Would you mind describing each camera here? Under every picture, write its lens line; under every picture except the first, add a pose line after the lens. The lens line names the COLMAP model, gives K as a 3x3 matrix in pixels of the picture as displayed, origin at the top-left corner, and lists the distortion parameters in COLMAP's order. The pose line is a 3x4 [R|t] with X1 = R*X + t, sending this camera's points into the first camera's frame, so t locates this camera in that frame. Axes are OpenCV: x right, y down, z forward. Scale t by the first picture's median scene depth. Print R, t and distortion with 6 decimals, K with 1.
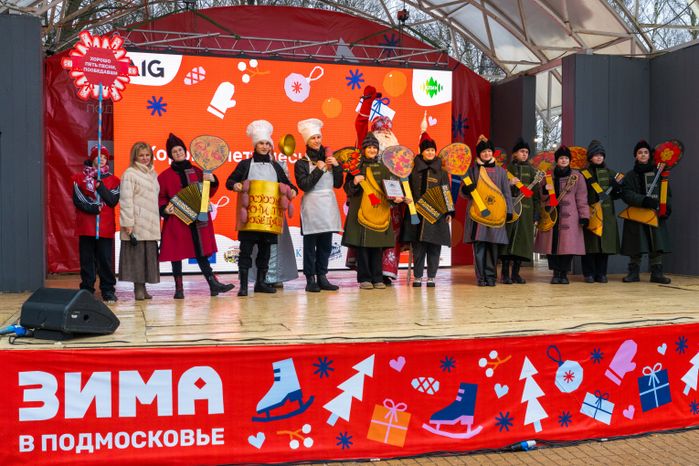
lens RADIAL K [[681.7, 0, 325.9], [0, 681.7, 234.5], [0, 0, 1]] dist [0.007761, -0.003158]
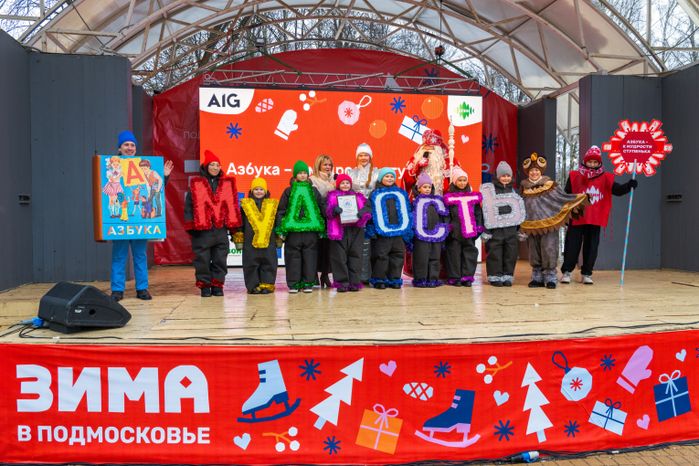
lens RADIAL K [[494.9, 0, 337.6], [0, 494.9, 235.9], [0, 0, 1]] dist [-0.025153, 0.012203]
pose [[0.991002, 0.001036, -0.133840, 0.127555], [-0.000891, 0.999999, 0.001141, 0.002700], [0.133841, -0.001012, 0.991002, 0.301263]]
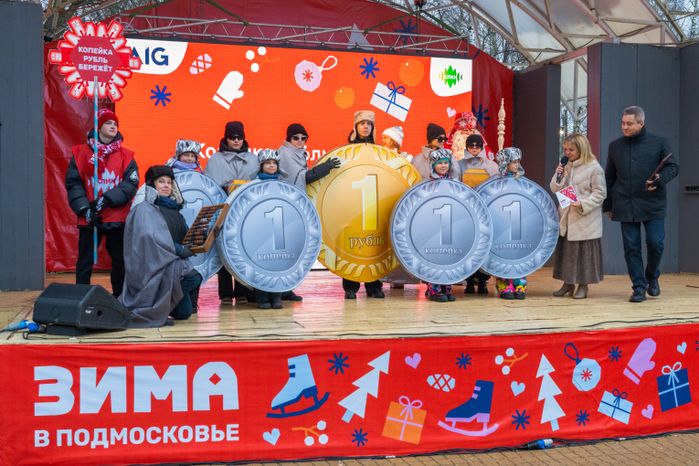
lens RADIAL K [[748.5, 0, 336.4], [0, 748.5, 230.7], [0, 0, 1]] dist [0.015043, -0.023944]
pose [[0.999995, 0.003089, 0.001132, -0.008627], [-0.003085, 0.999990, -0.003134, 0.004083], [-0.001141, 0.003130, 0.999994, -0.092523]]
